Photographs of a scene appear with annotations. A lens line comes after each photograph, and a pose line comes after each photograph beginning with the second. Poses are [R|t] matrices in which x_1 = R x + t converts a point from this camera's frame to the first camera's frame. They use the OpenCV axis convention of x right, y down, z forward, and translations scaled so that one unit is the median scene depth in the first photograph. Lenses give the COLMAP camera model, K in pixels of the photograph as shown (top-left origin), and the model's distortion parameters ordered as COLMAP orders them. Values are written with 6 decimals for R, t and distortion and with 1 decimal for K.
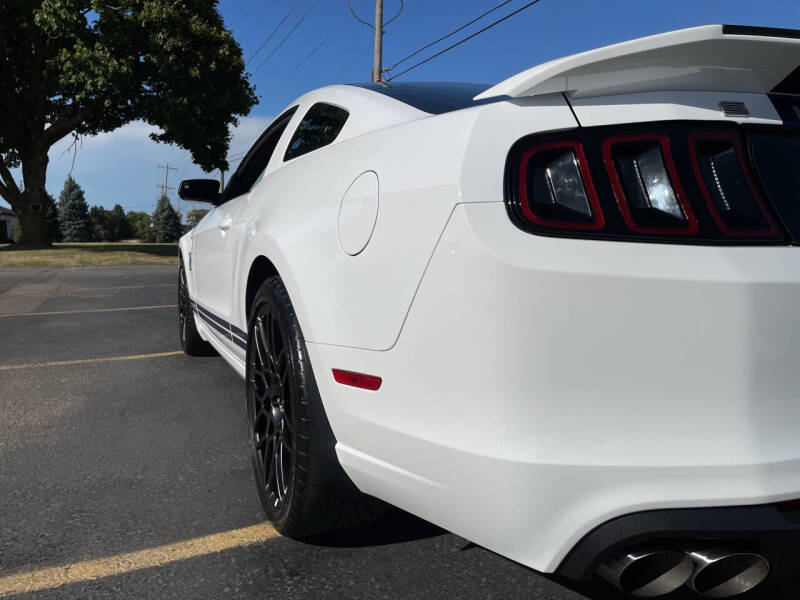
lens RADIAL K [[606.1, 0, 400.8], [0, 606.1, 296.9], [0, 0, 1]] dist [0.085805, -0.117879]
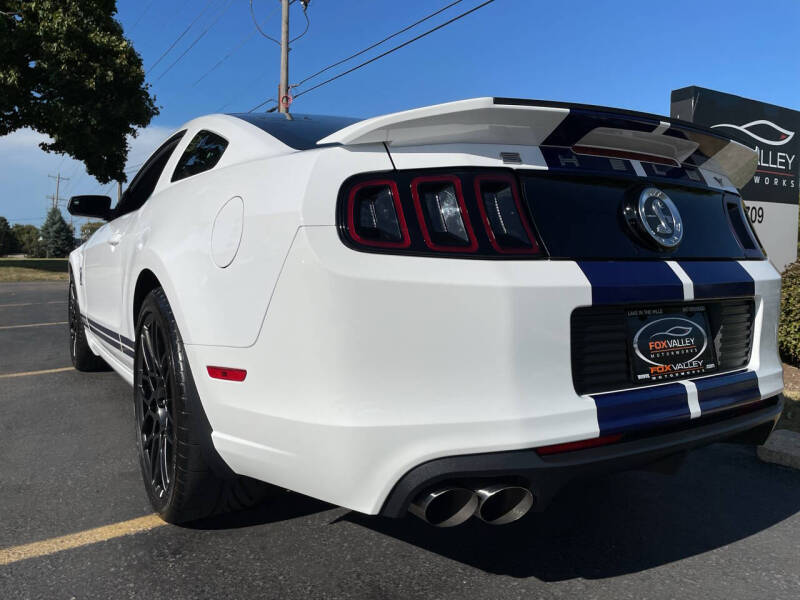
lens RADIAL K [[606.1, 0, 405.2], [0, 606.1, 298.1], [0, 0, 1]] dist [0.085805, -0.117879]
pose [[0.988911, -0.009993, 0.148172, 0.069215], [0.013358, 0.999675, -0.021734, 0.014924], [-0.147906, 0.023473, 0.988723, -0.162347]]
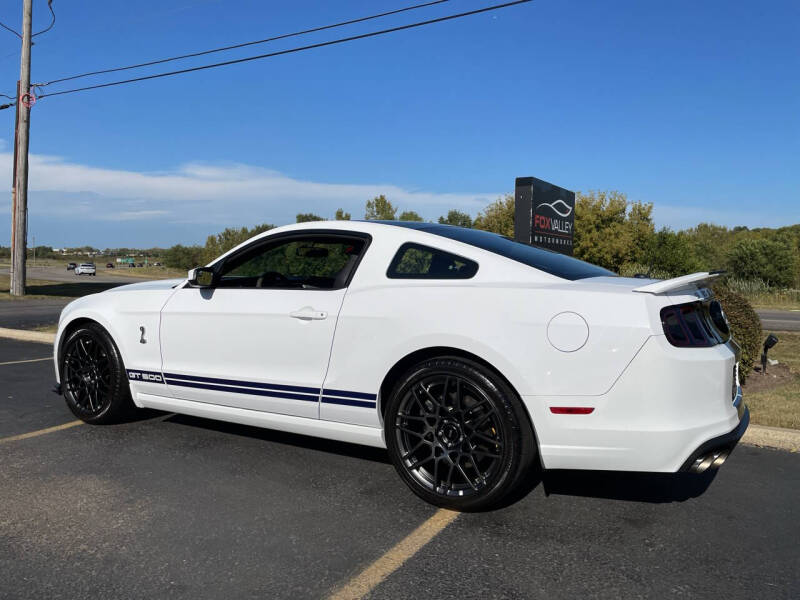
lens RADIAL K [[606.1, 0, 405.7], [0, 606.1, 298.6], [0, 0, 1]] dist [0.085805, -0.117879]
pose [[0.815748, -0.017946, 0.578129, -1.283734], [0.041082, 0.998792, -0.026963, -0.159786], [-0.576947, 0.045746, 0.815500, -0.309223]]
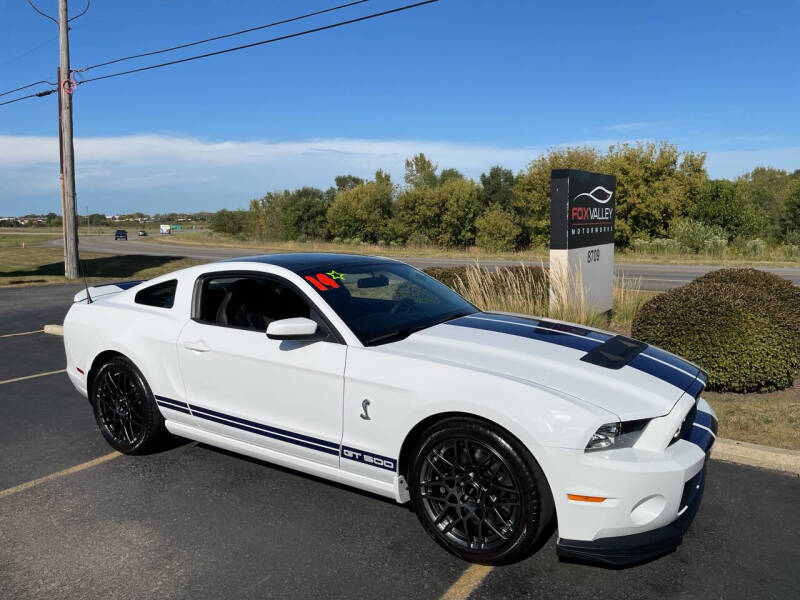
lens RADIAL K [[606.1, 0, 404.3], [0, 606.1, 296.9], [0, 0, 1]] dist [0.085805, -0.117879]
pose [[0.854796, -0.075858, 0.513390, -1.204139], [0.066158, 0.997116, 0.037178, -0.460266], [-0.514729, 0.002185, 0.857350, -0.340151]]
